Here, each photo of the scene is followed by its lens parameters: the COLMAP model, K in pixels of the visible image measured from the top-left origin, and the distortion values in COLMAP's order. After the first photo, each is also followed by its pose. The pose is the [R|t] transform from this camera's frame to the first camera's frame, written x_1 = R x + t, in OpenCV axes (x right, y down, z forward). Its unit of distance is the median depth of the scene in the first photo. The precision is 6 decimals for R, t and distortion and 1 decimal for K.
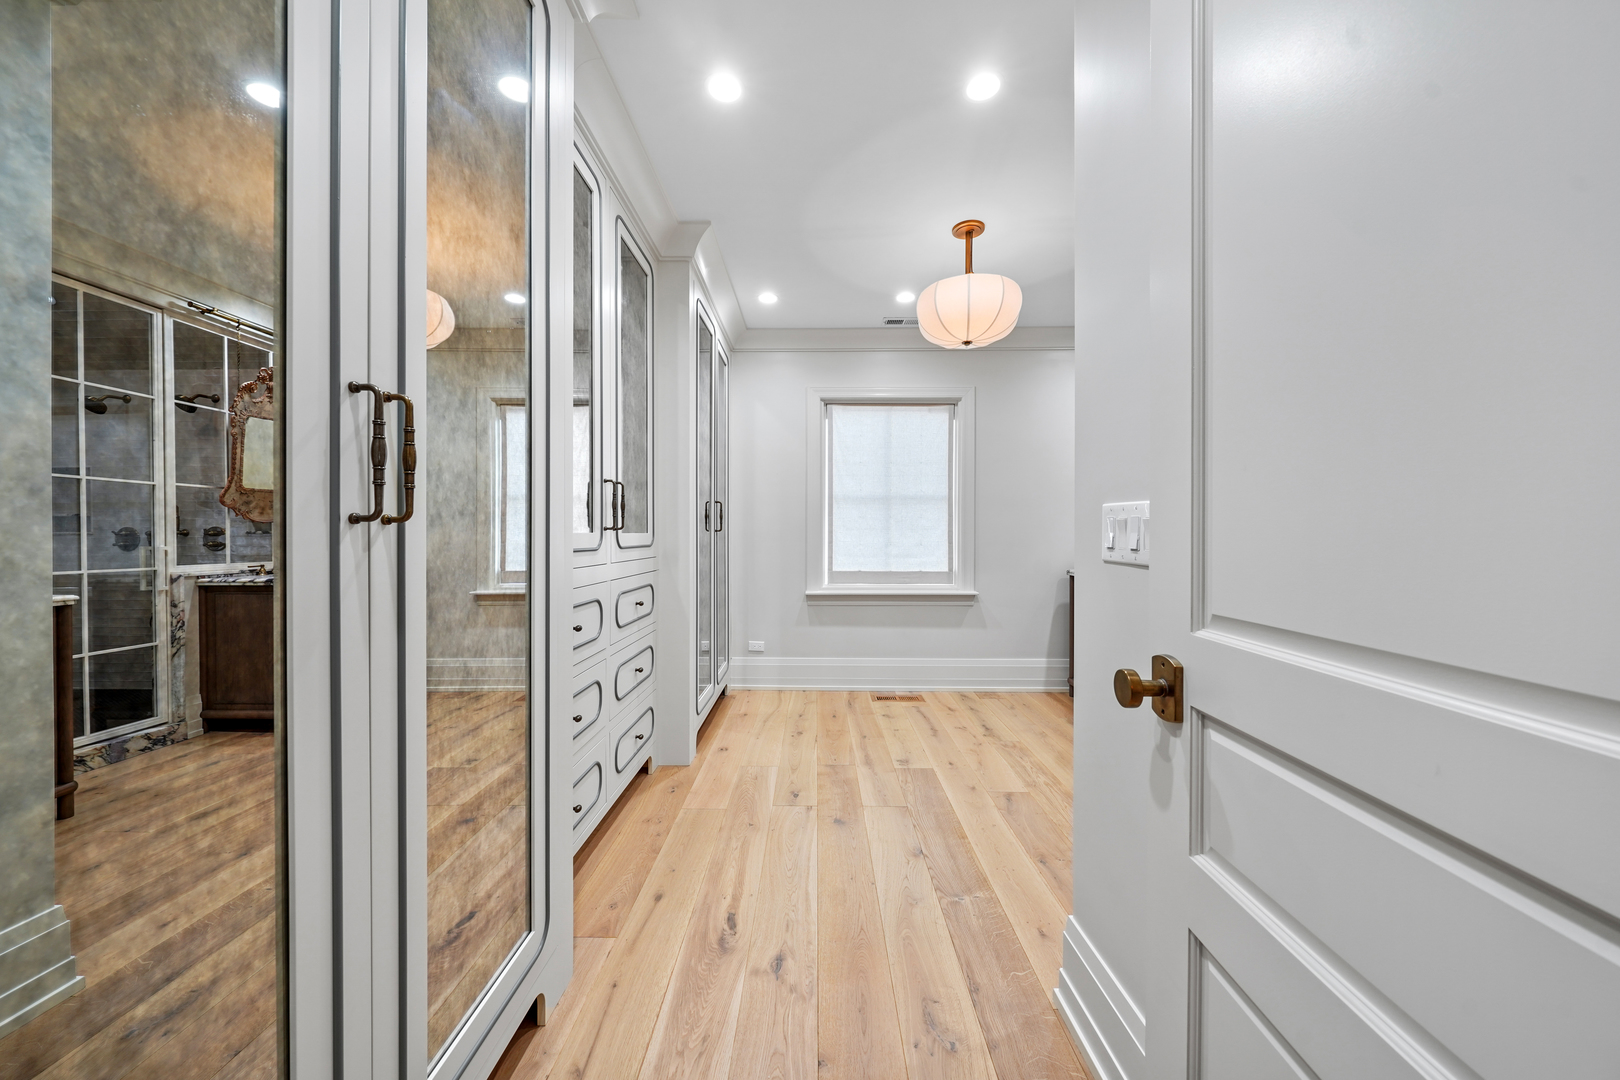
lens RADIAL K [[559.5, 0, 810.6], [0, 559.5, 537.2], [0, 0, 1]] dist [-0.014767, 0.000999]
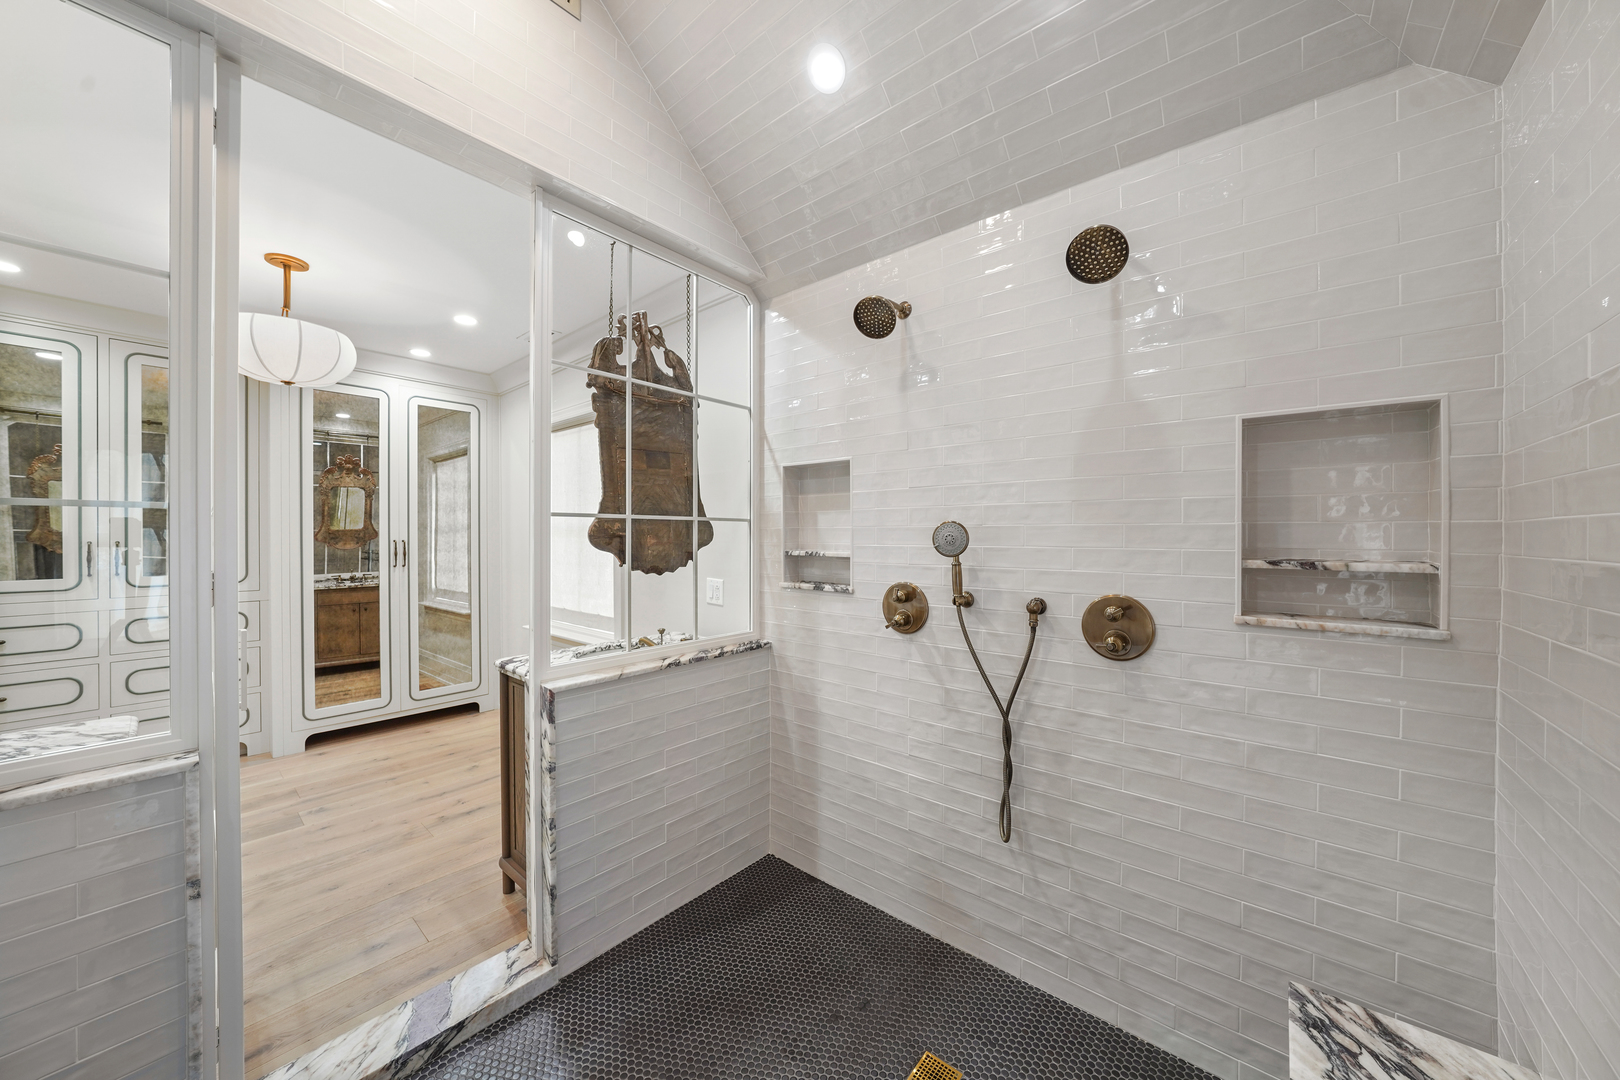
lens RADIAL K [[559.5, 0, 813.2], [0, 559.5, 540.3], [0, 0, 1]] dist [-0.014767, 0.000999]
pose [[0.771557, 0.004248, -0.636145, 1.063535], [-0.004349, 0.999990, 0.001403, -0.062244], [0.636145, 0.001684, 0.771568, 0.577508]]
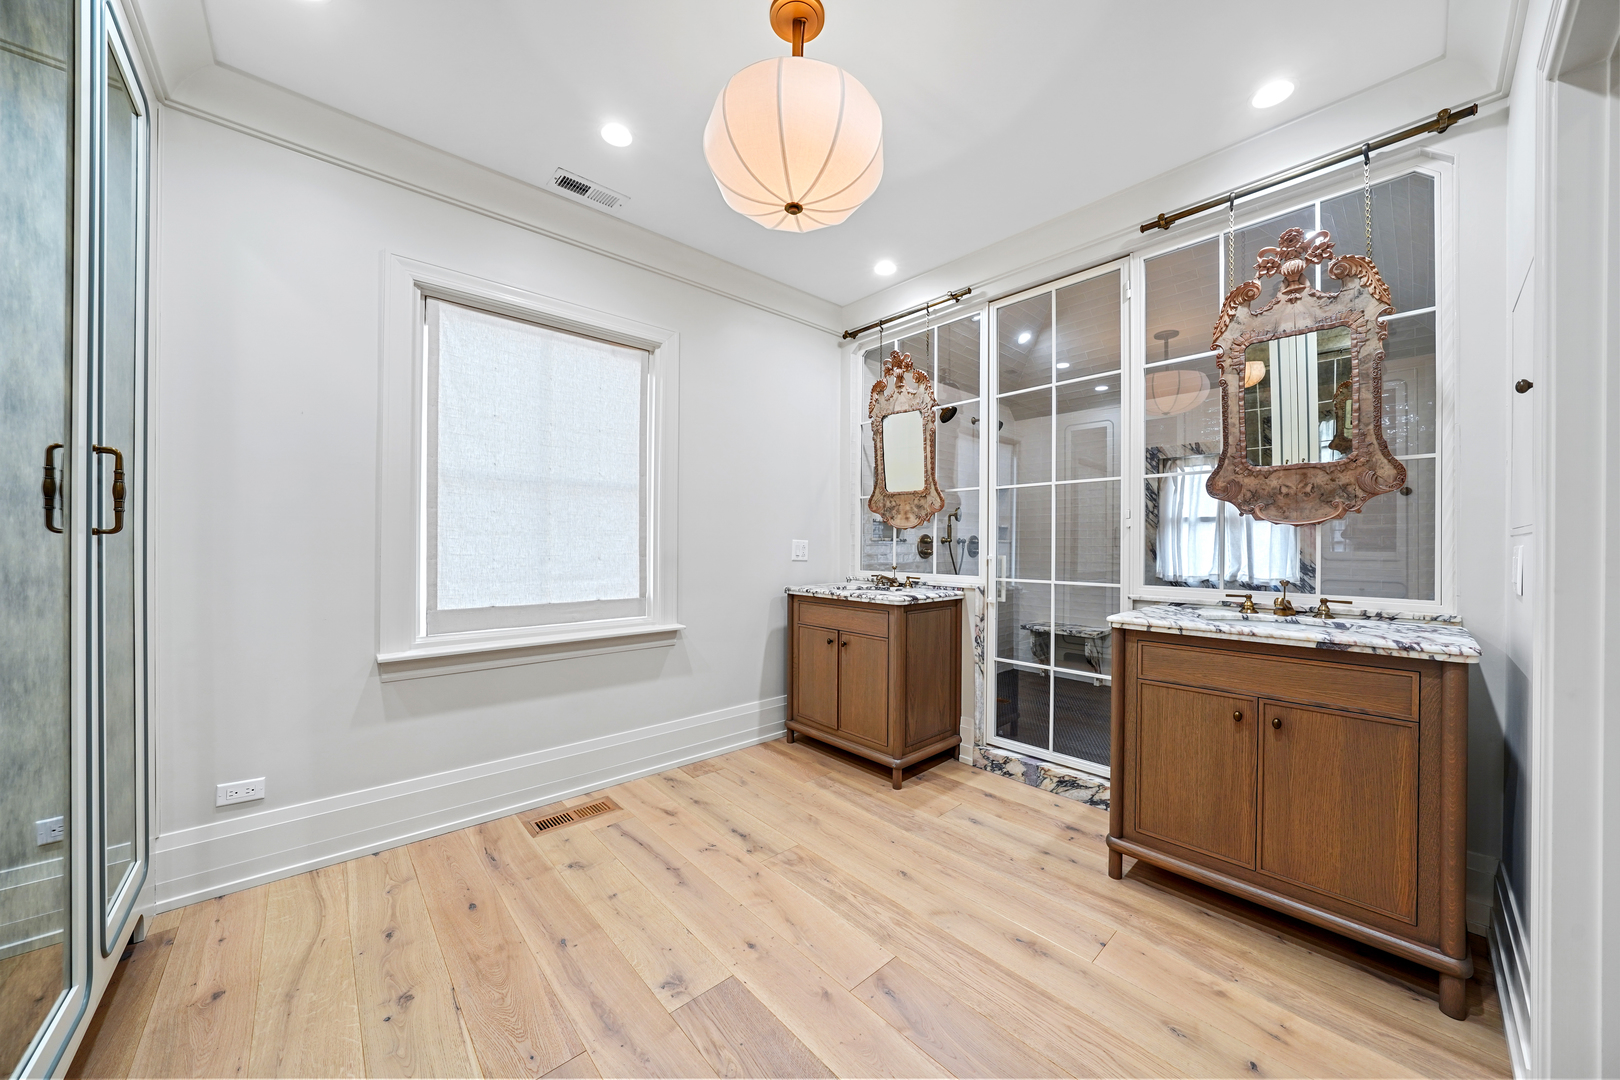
lens RADIAL K [[559.5, 0, 807.6], [0, 559.5, 546.6], [0, 0, 1]] dist [-0.014767, 0.000999]
pose [[0.734654, -0.002464, 0.678438, -0.064996], [0.000649, 0.999995, 0.002929, -0.002738], [-0.678442, -0.001712, 0.734652, 0.389910]]
